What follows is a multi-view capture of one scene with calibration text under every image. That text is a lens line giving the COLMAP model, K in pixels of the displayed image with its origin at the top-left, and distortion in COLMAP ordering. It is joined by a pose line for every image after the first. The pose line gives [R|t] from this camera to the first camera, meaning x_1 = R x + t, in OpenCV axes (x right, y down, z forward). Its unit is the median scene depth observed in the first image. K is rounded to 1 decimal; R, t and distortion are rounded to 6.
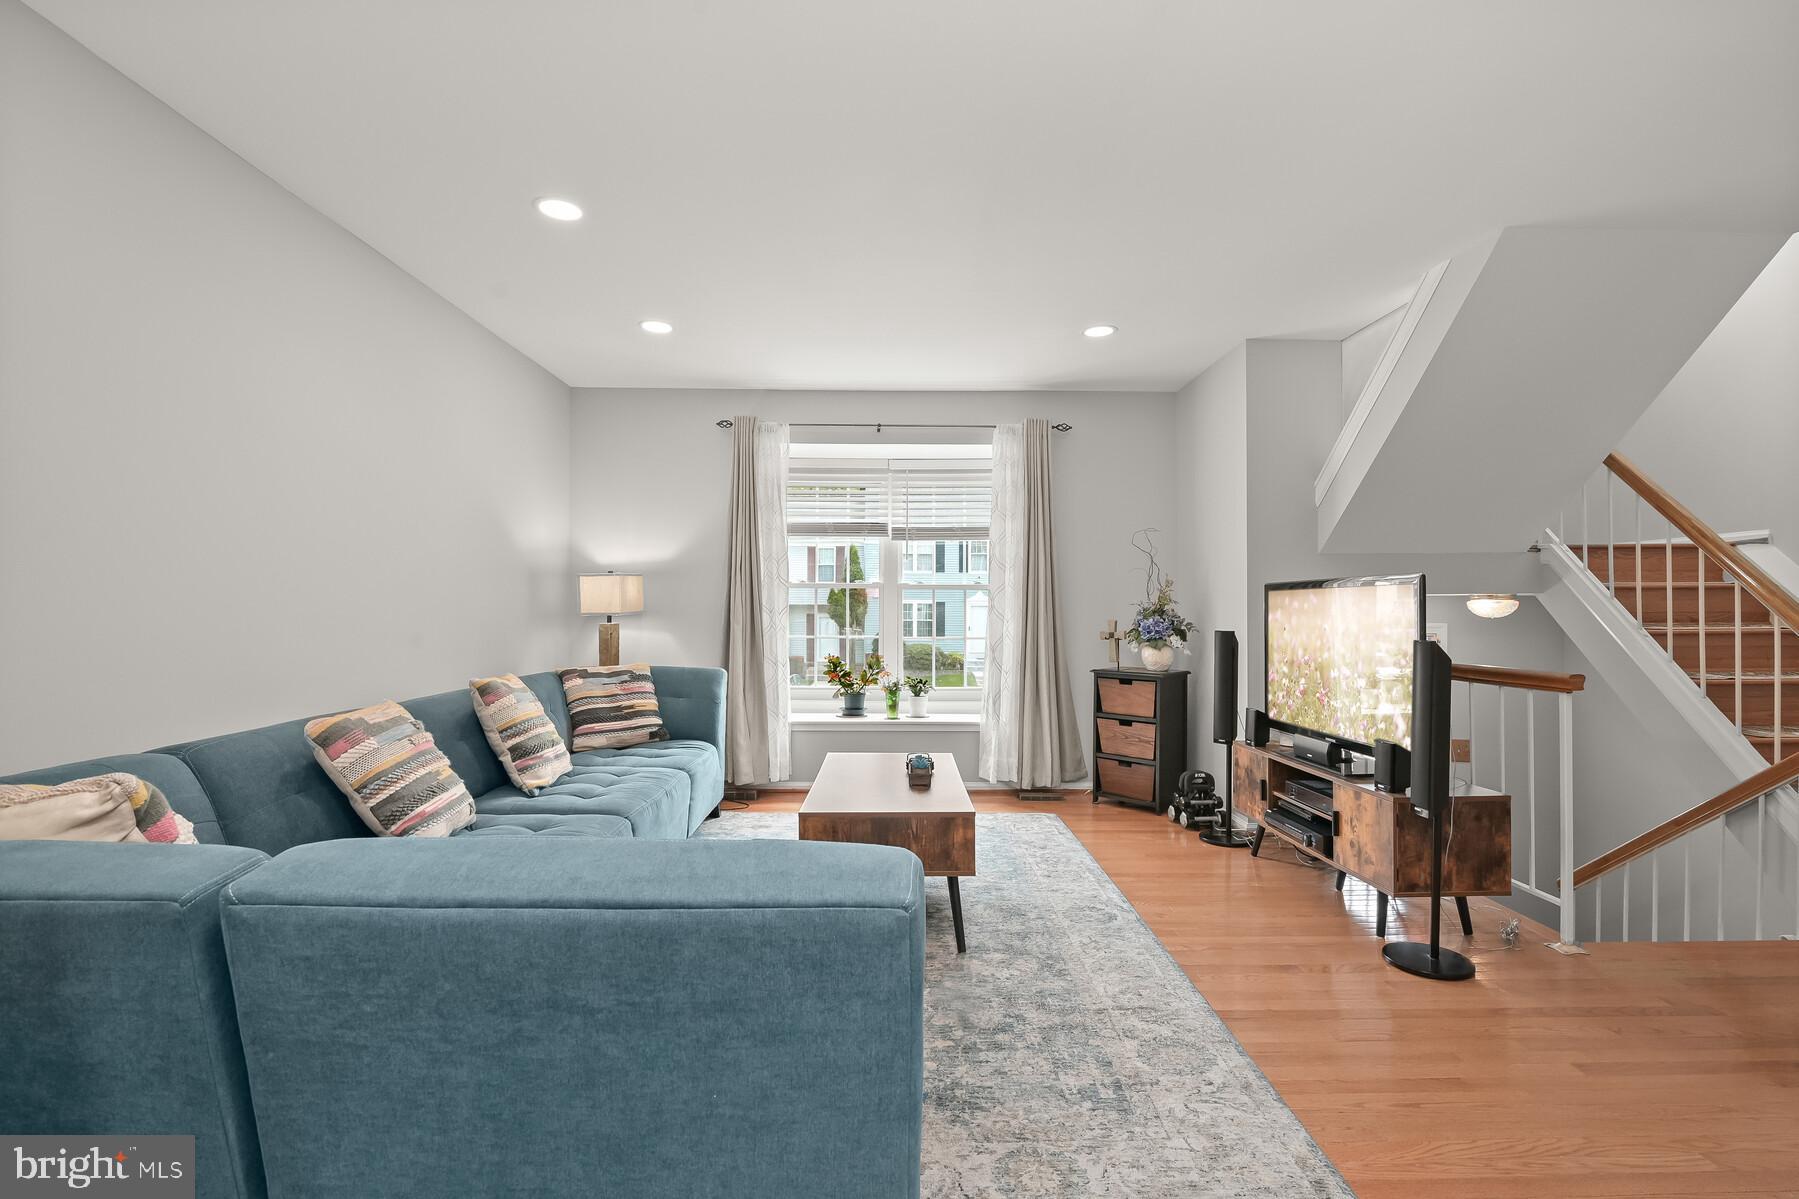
lens RADIAL K [[835.6, 0, 910.4], [0, 835.6, 604.4], [0, 0, 1]] dist [-0.021441, 0.001668]
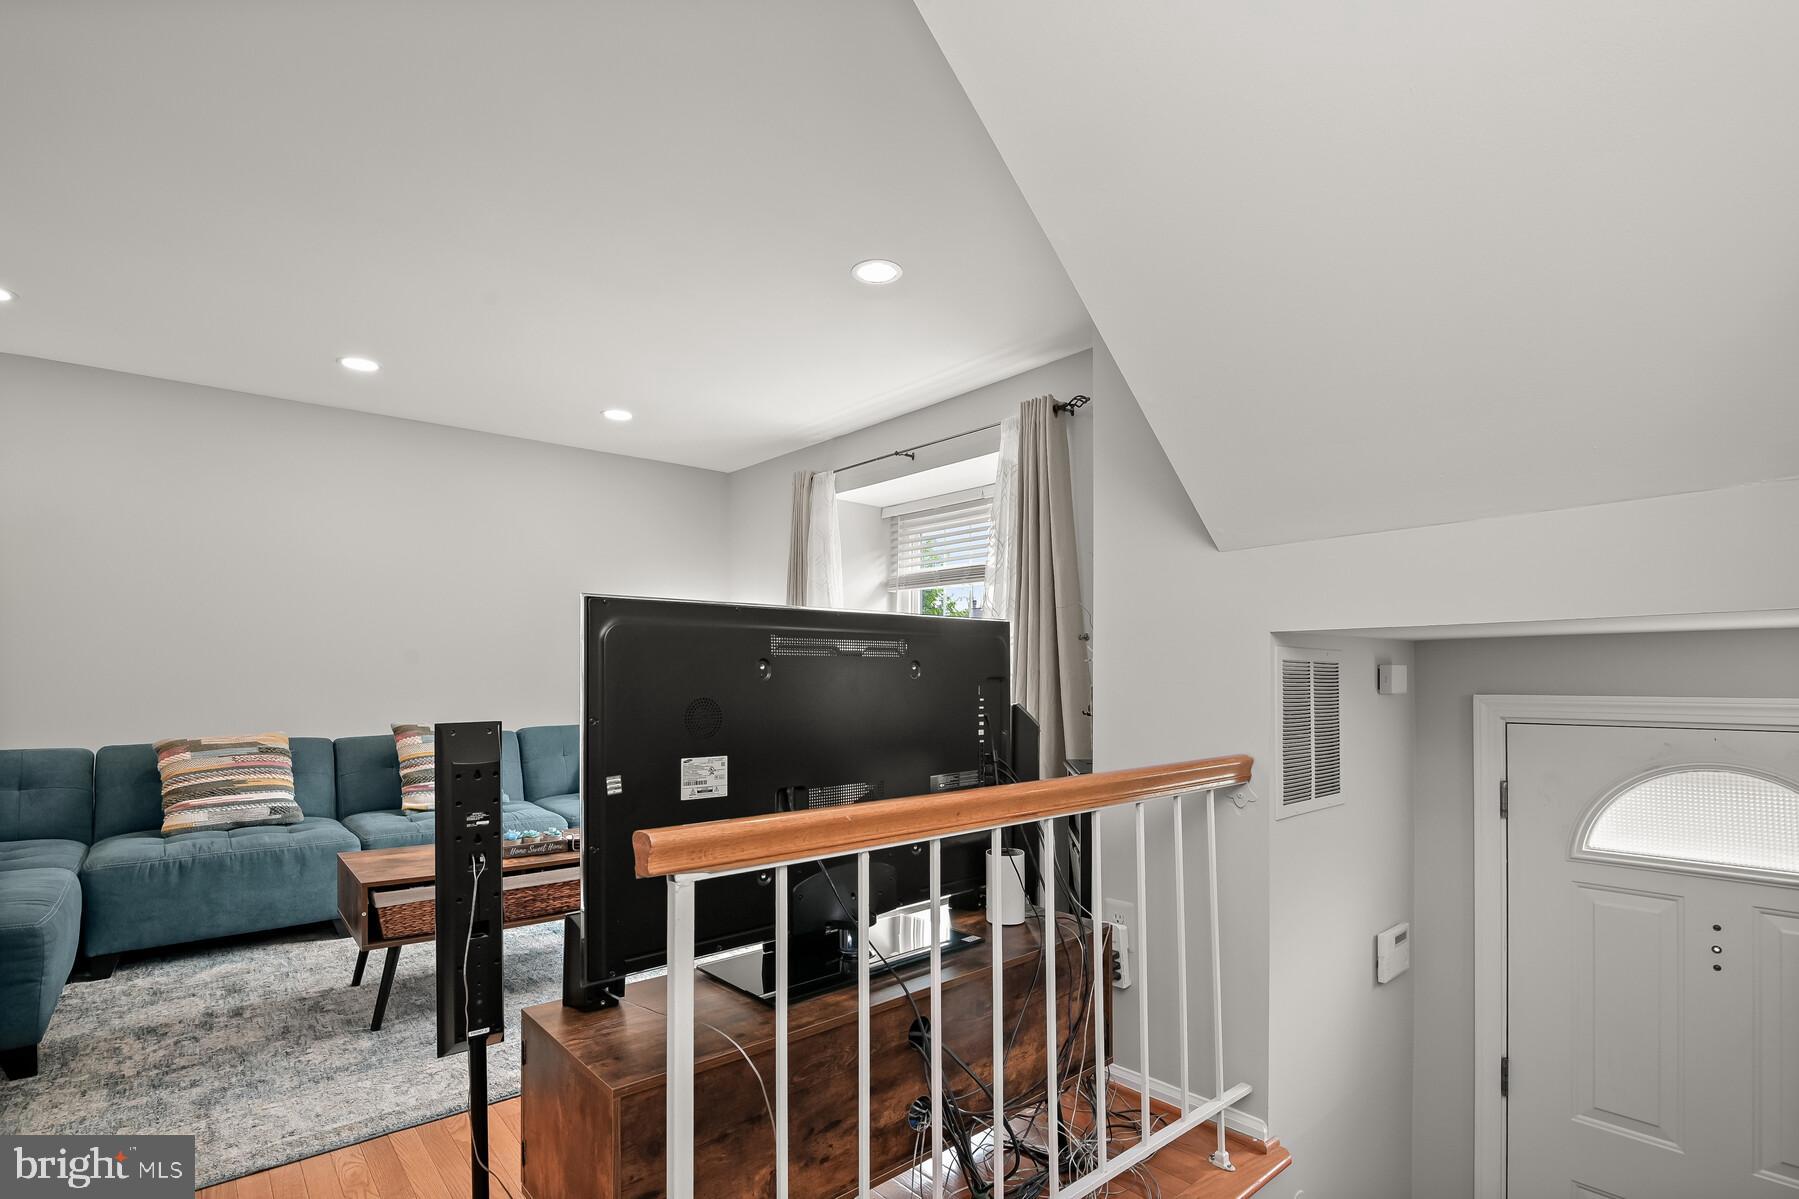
lens RADIAL K [[835.6, 0, 786.2], [0, 835.6, 651.7], [0, 0, 1]] dist [-0.021441, 0.001668]
pose [[0.631332, -0.021281, -0.775220, 0.596550], [0.007319, 0.999742, -0.021484, 0.005647], [0.775478, 0.007889, 0.631325, 0.414479]]
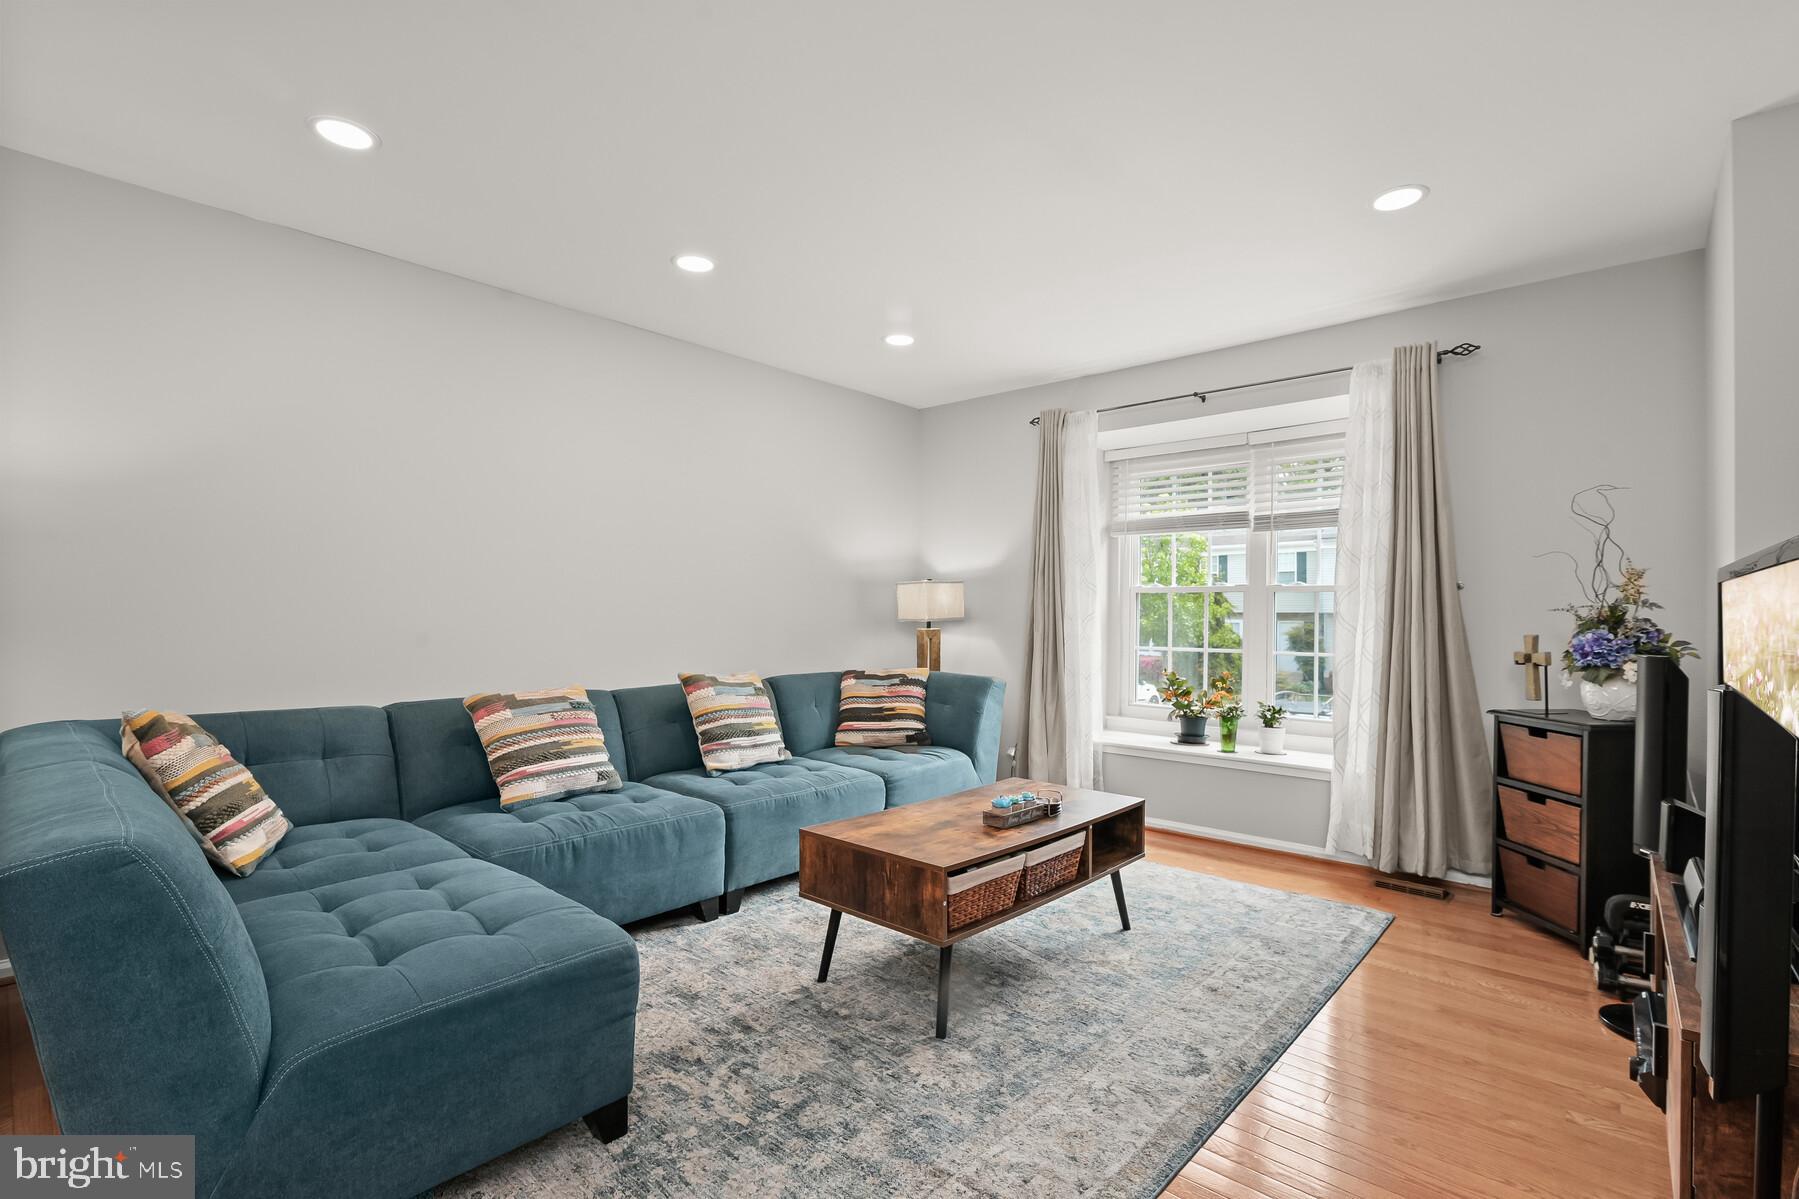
lens RADIAL K [[835.6, 0, 915.3], [0, 835.6, 601.4], [0, 0, 1]] dist [-0.021441, 0.001668]
pose [[0.730451, -0.008570, -0.682912, 0.340399], [-0.000964, 0.999907, -0.013579, 0.002541], [0.682965, 0.010577, 0.730375, 0.220770]]
